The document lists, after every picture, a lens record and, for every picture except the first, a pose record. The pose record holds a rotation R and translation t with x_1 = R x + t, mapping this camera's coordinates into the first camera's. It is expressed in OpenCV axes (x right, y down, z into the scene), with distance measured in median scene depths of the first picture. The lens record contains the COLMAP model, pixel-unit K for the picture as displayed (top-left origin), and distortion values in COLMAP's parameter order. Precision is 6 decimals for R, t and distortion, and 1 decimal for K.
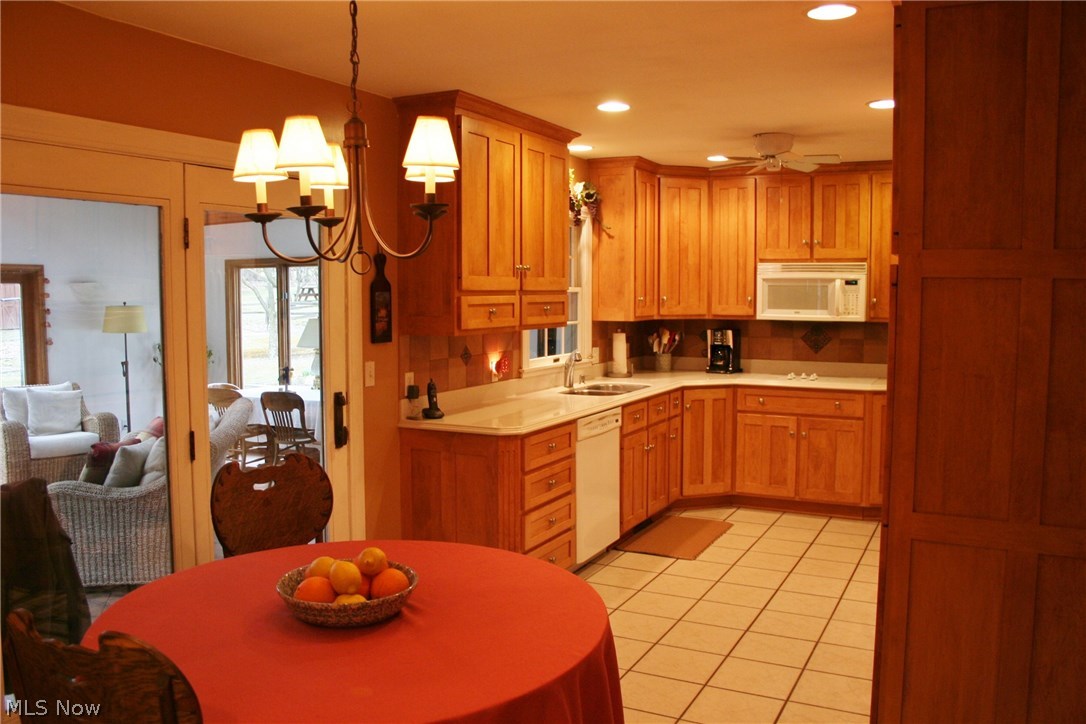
lens RADIAL K [[901.0, 0, 543.0], [0, 901.0, 362.0], [0, 0, 1]] dist [-0.149477, 0.005933]
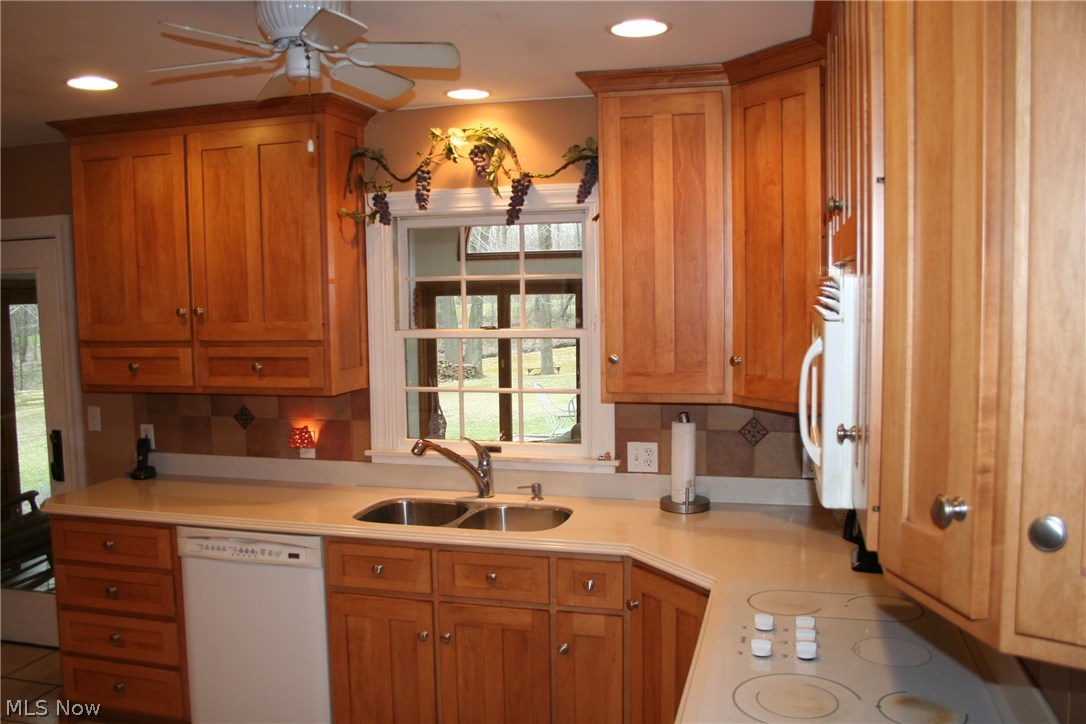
lens RADIAL K [[901.0, 0, 543.0], [0, 901.0, 362.0], [0, 0, 1]] dist [-0.149477, 0.005933]
pose [[0.213705, 0.070665, -0.974339, 0.583385], [-0.061990, 0.996351, 0.058665, -0.093790], [0.974929, 0.047862, 0.217306, 0.852386]]
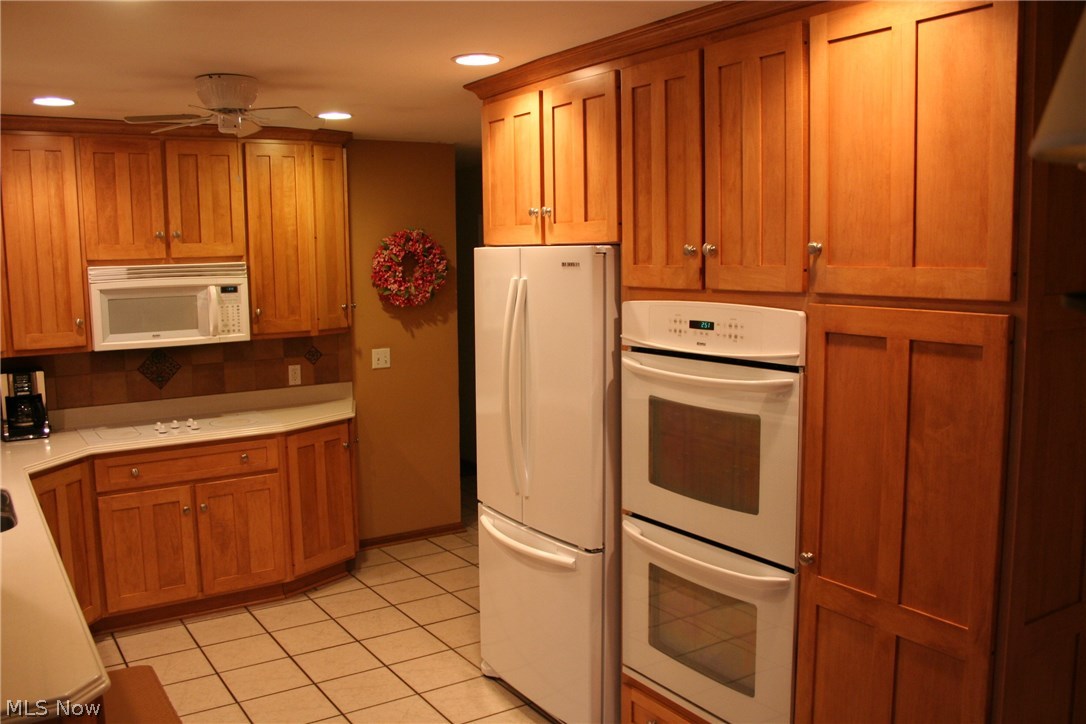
lens RADIAL K [[947.8, 0, 543.0], [0, 947.8, 362.0], [0, 0, 1]] dist [-0.130315, 0.094362]
pose [[0.499222, -0.111788, 0.859233, -0.194488], [0.086845, 0.993105, 0.078747, -0.067809], [-0.862111, 0.035308, 0.505488, 0.378862]]
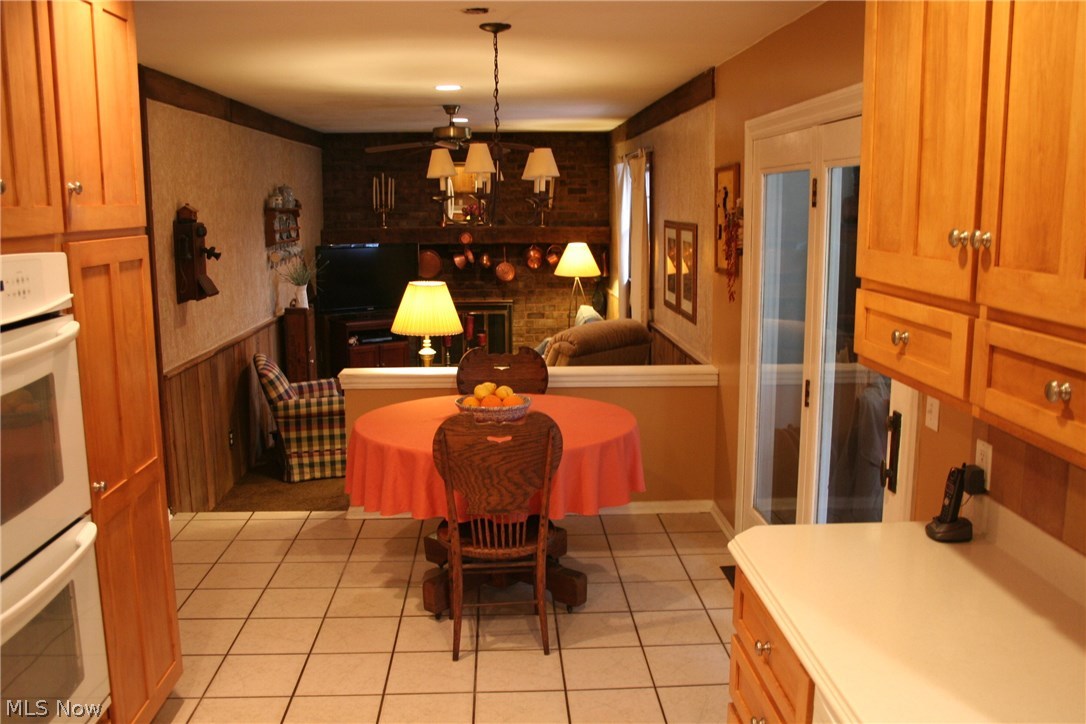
lens RADIAL K [[947.8, 0, 543.0], [0, 947.8, 362.0], [0, 0, 1]] dist [-0.130315, 0.094362]
pose [[-0.865288, 0.085296, -0.493964, 0.225112], [-0.037413, 0.971679, 0.233323, -0.101738], [0.499877, 0.220372, -0.837591, 0.922761]]
